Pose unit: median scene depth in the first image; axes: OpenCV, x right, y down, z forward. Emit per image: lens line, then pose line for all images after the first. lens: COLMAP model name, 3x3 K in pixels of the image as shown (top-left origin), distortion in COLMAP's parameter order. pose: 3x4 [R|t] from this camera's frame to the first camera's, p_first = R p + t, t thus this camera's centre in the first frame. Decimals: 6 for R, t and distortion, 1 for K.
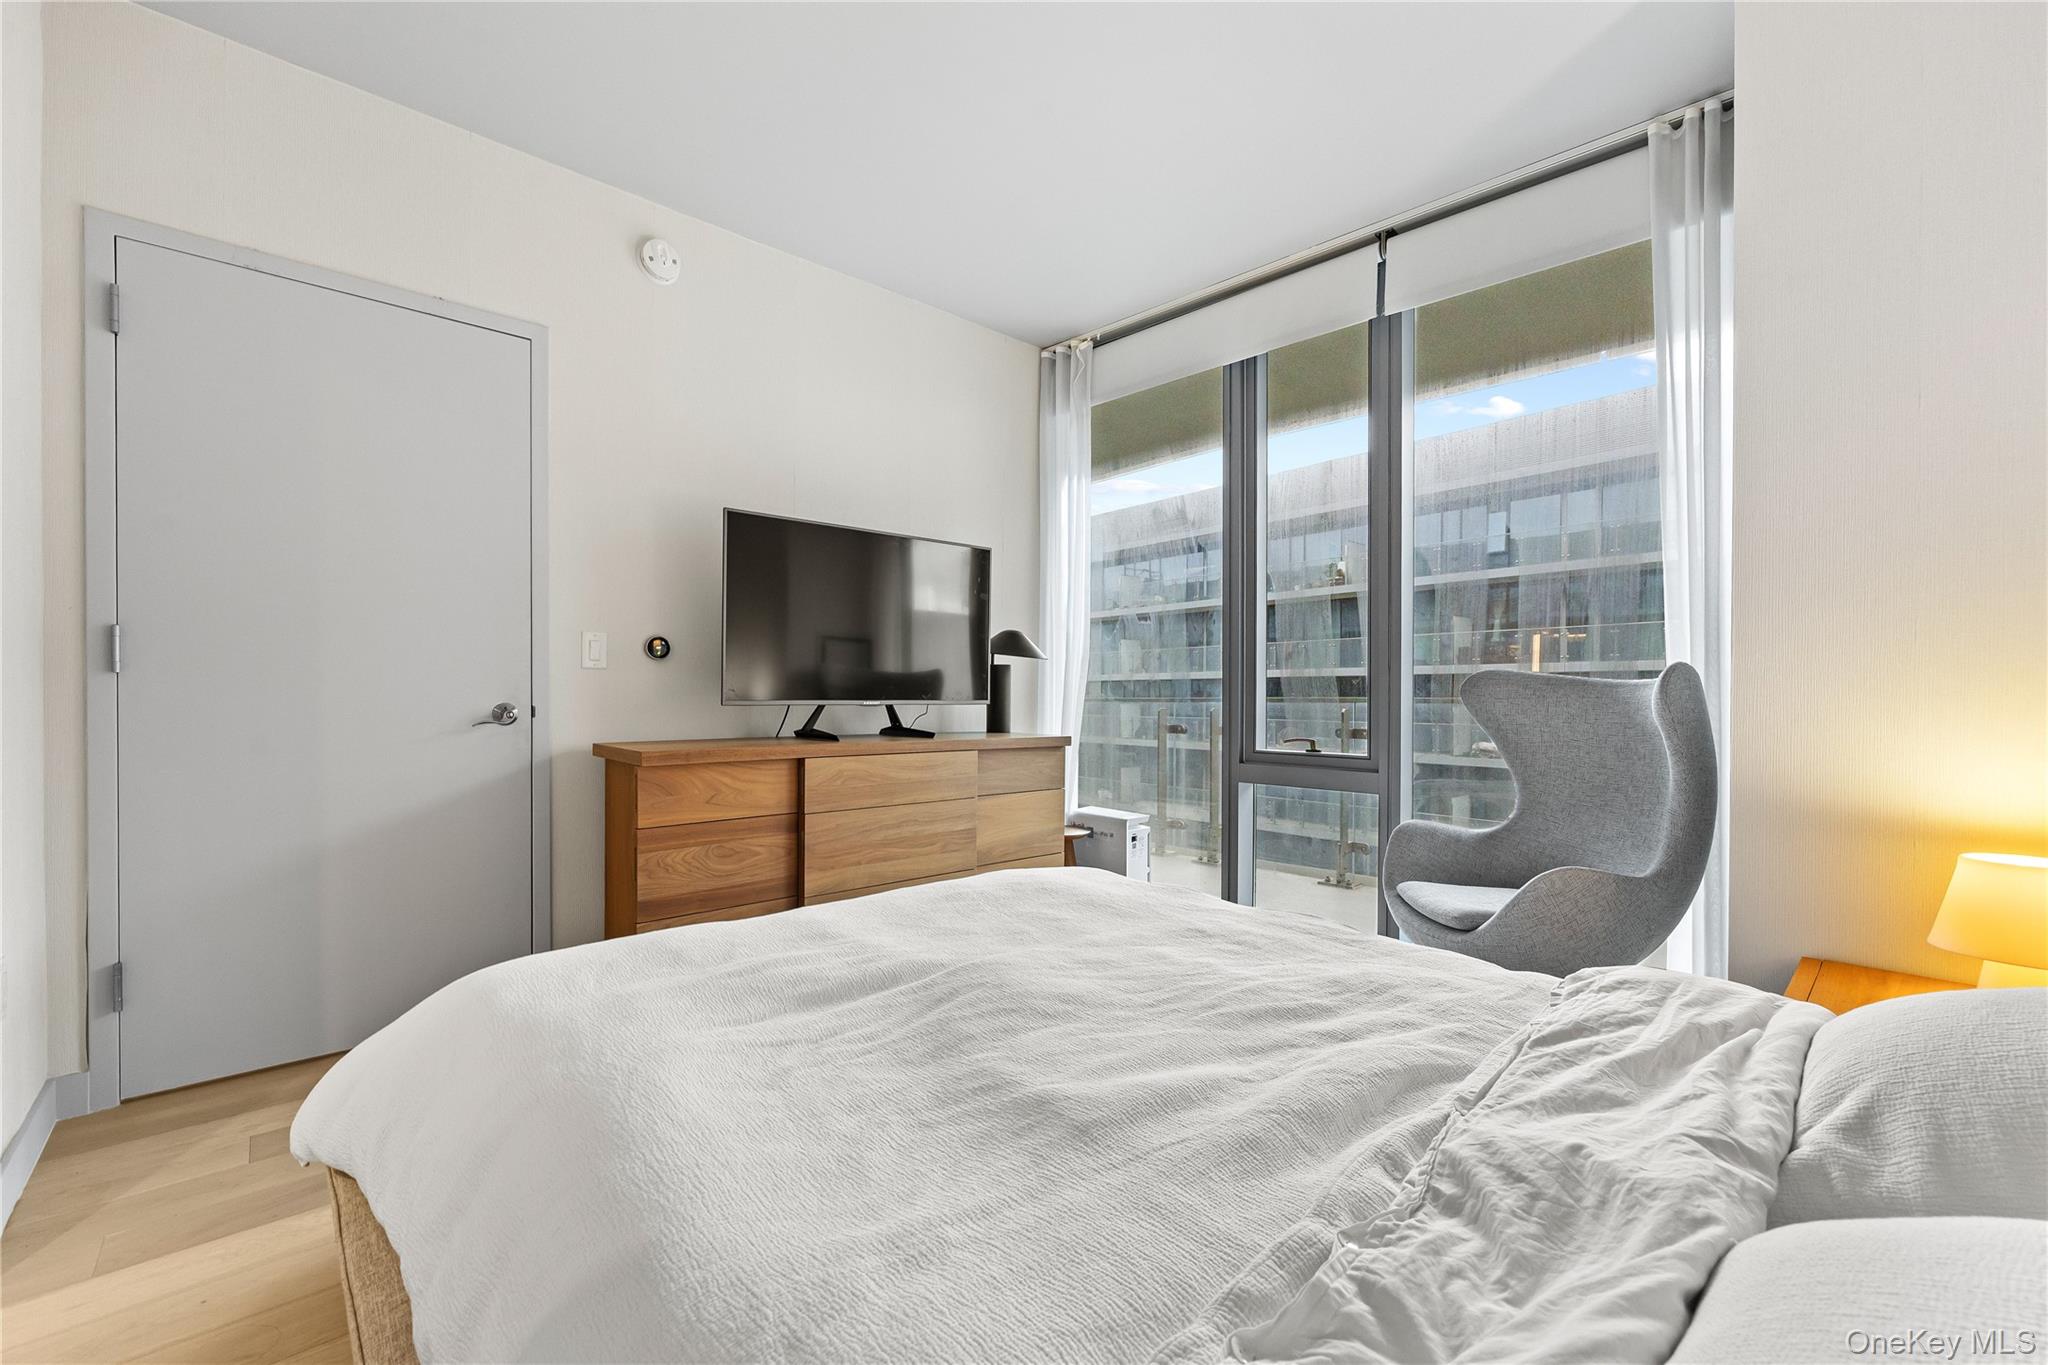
lens RADIAL K [[827.6, 0, 1024.6], [0, 827.6, 702.8], [0, 0, 1]] dist [-0.002373, -0.000363]
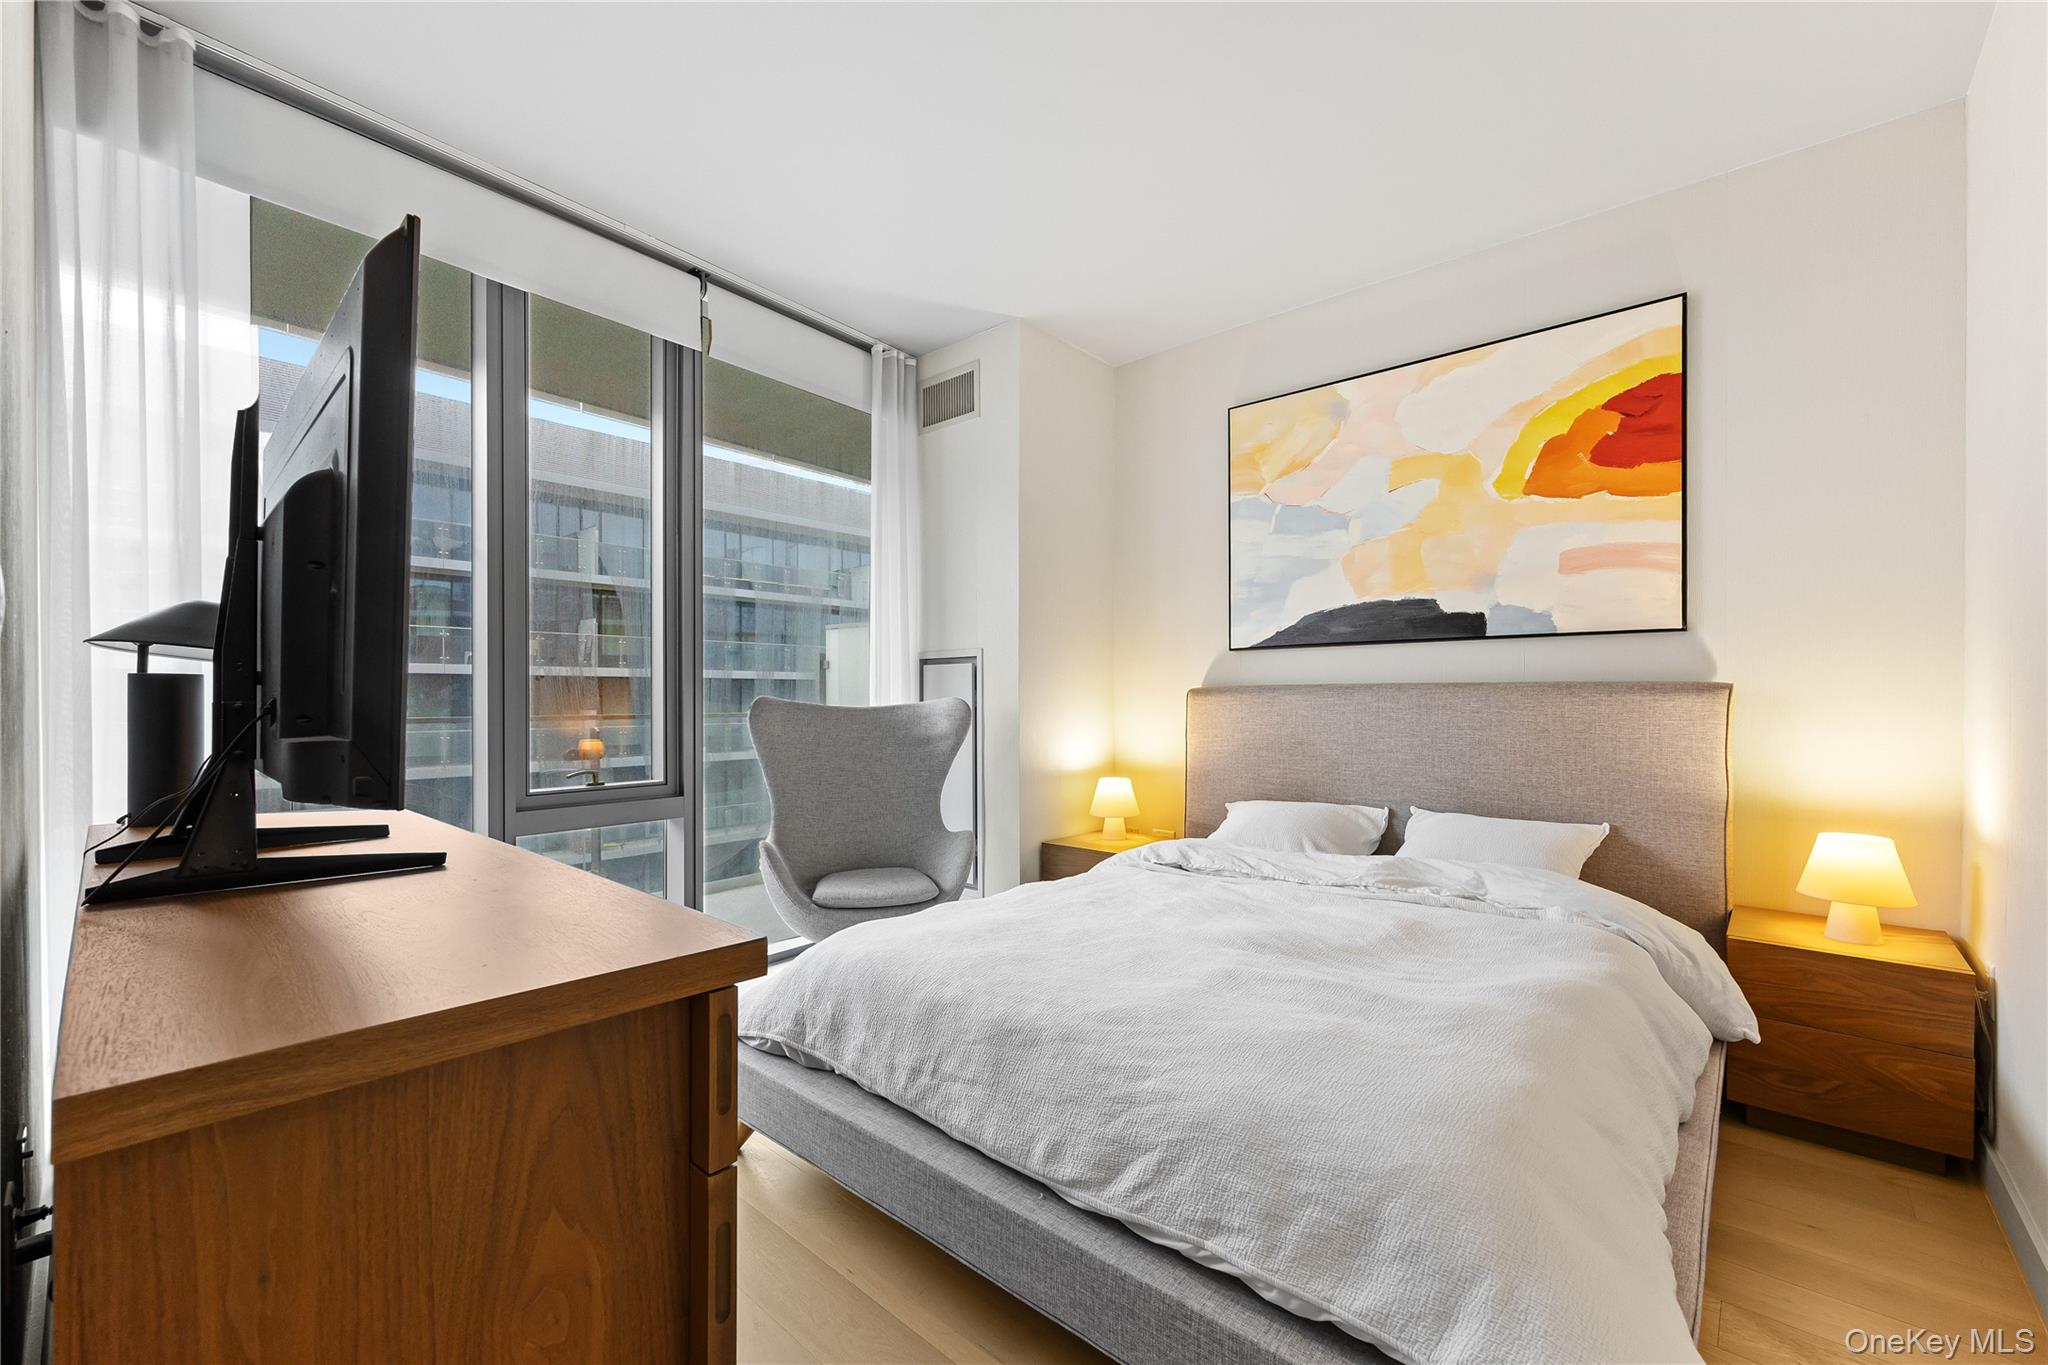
lens RADIAL K [[827.6, 0, 1023.7], [0, 827.6, 700.1], [0, 0, 1]] dist [-0.002373, -0.000363]
pose [[-0.111853, -0.010348, 0.993671, -0.660315], [0.009046, 0.999894, 0.011431, -0.043242], [-0.993684, 0.010268, -0.111748, 0.740958]]
